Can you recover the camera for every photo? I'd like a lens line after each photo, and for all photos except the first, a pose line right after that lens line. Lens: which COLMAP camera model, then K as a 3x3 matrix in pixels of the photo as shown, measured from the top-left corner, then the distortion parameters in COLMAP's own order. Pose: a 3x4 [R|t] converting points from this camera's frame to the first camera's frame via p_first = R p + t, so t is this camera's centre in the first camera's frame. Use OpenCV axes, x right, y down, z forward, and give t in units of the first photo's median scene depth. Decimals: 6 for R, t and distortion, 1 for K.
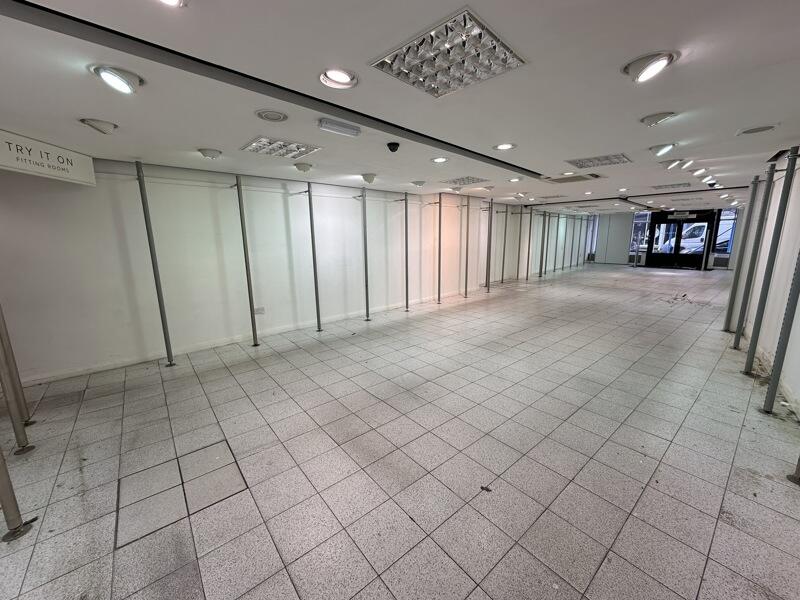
lens RADIAL K [[317.6, 0, 400.5], [0, 317.6, 298.2], [0, 0, 1]] dist [-0.002820, 0.000297]
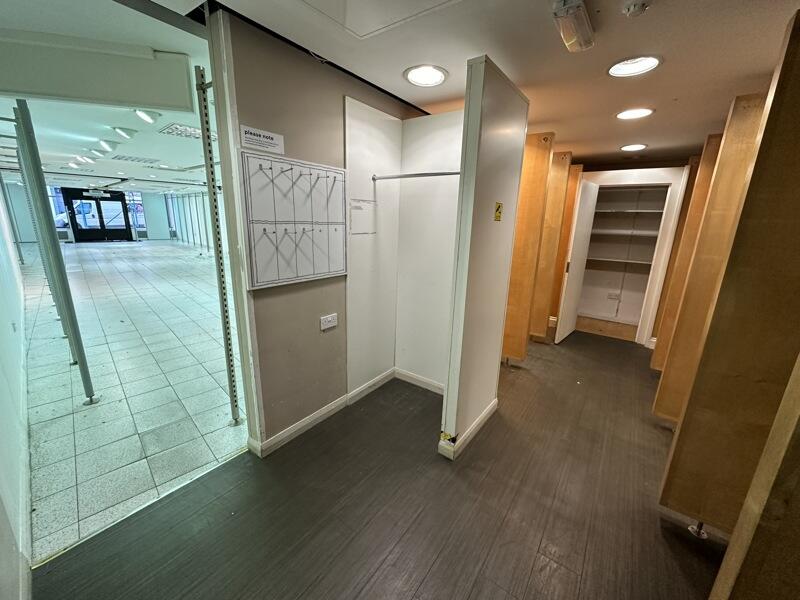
lens RADIAL K [[317.6, 0, 396.5], [0, 317.6, 297.9], [0, 0, 1]] dist [-0.002820, 0.000297]
pose [[-0.104873, -0.232946, 0.966818, -1.268387], [0.163471, 0.954917, 0.247810, -0.052100], [-0.980958, 0.184035, -0.062065, 0.348493]]
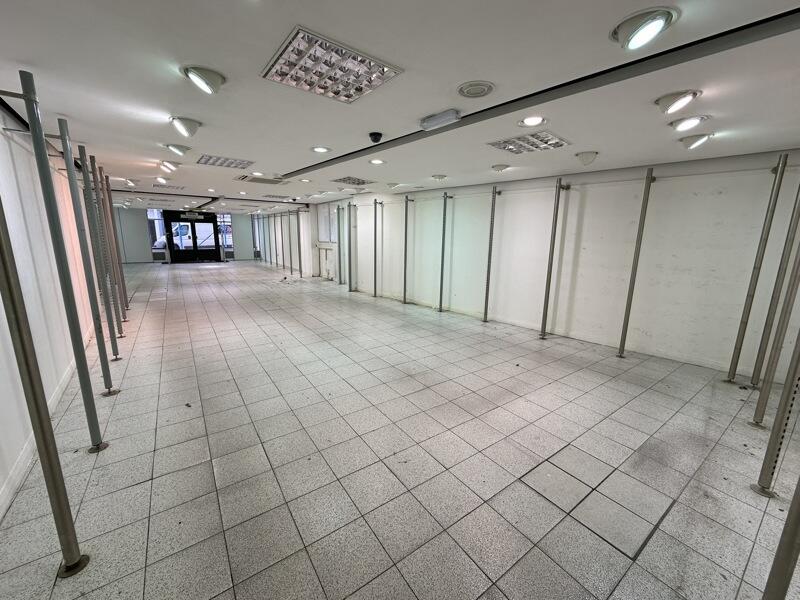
lens RADIAL K [[317.6, 0, 397.4], [0, 317.6, 300.1], [0, 0, 1]] dist [-0.002820, 0.000297]
pose [[0.080919, -0.187218, 0.978980, -0.744240], [0.173097, 0.969915, 0.171177, -0.115839], [-0.981575, 0.155607, 0.110892, 0.658023]]
